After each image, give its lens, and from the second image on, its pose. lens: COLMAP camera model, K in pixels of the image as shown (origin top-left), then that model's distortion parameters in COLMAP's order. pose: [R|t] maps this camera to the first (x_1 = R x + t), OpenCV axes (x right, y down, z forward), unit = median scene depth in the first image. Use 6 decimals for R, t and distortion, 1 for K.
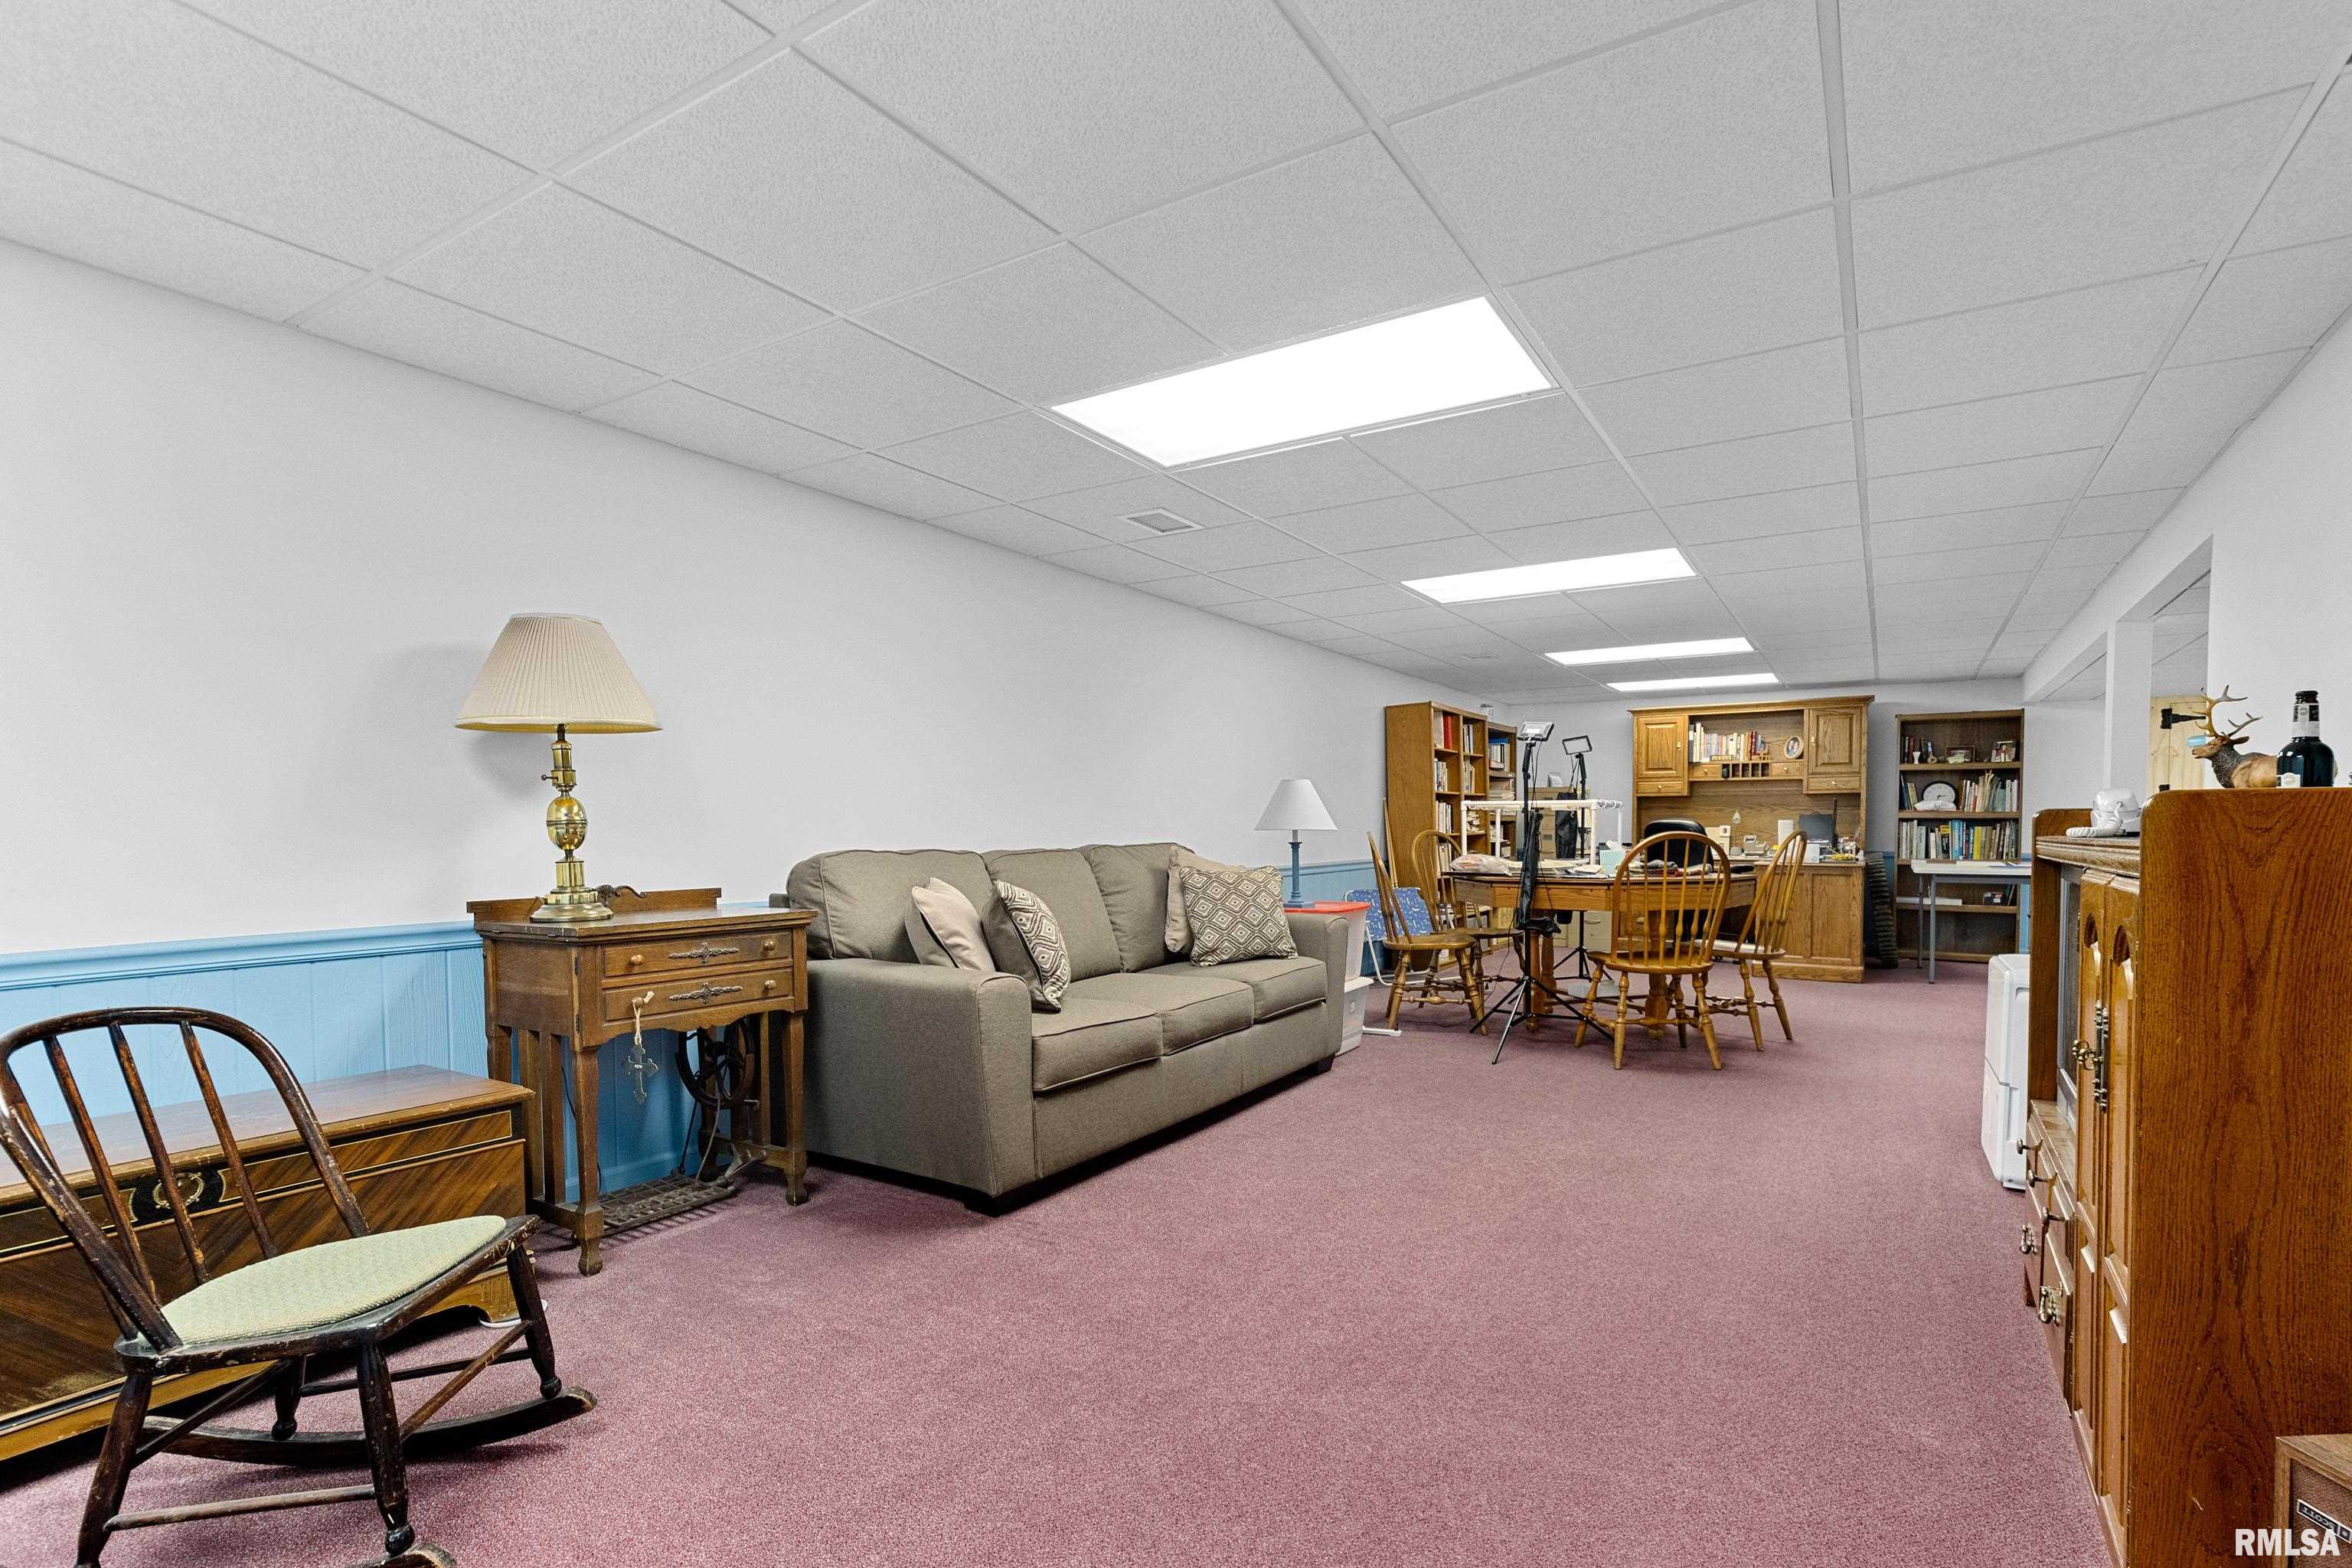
lens RADIAL K [[1097.7, 0, 1286.1], [0, 1097.7, 856.9], [0, 0, 1]] dist [0.004112, -0.000059]
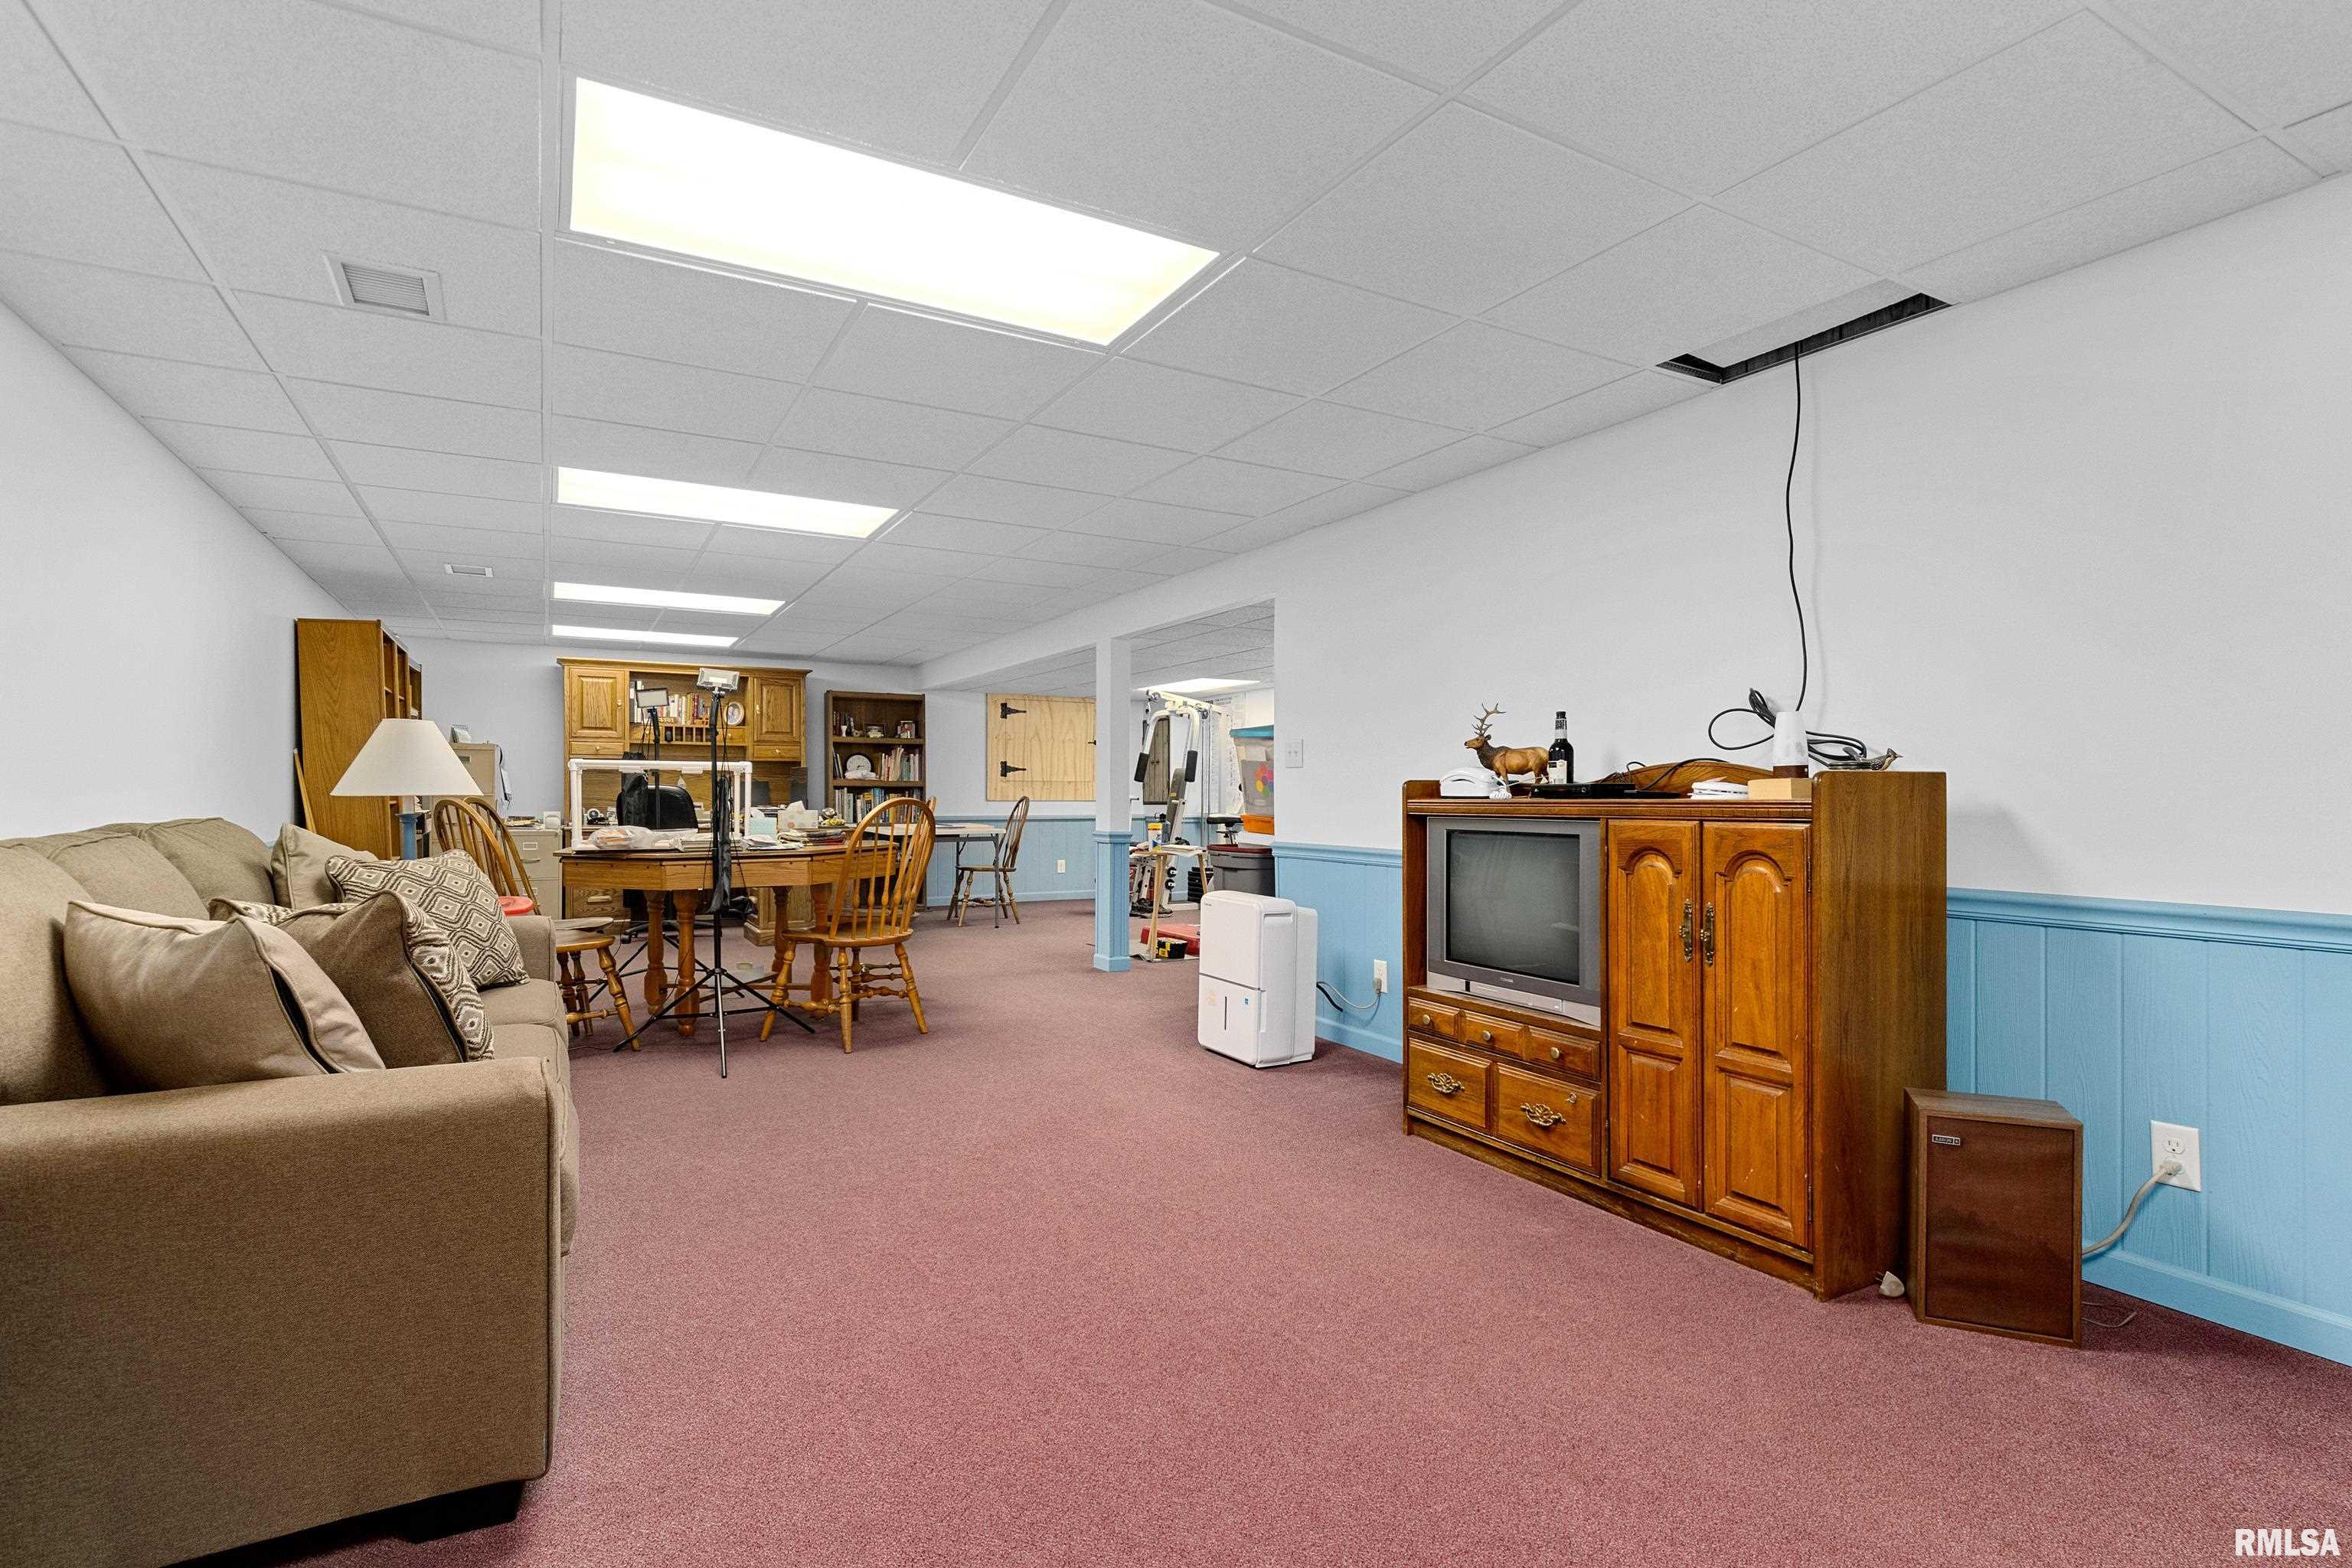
lens RADIAL K [[1097.7, 0, 1185.1], [0, 1097.7, 789.6], [0, 0, 1]] dist [0.004112, -0.000059]
pose [[0.509494, 0.005176, 0.860458, -0.199216], [0.022348, 0.999565, -0.019245, -0.003004], [-0.860184, 0.029035, 0.509157, 0.156243]]
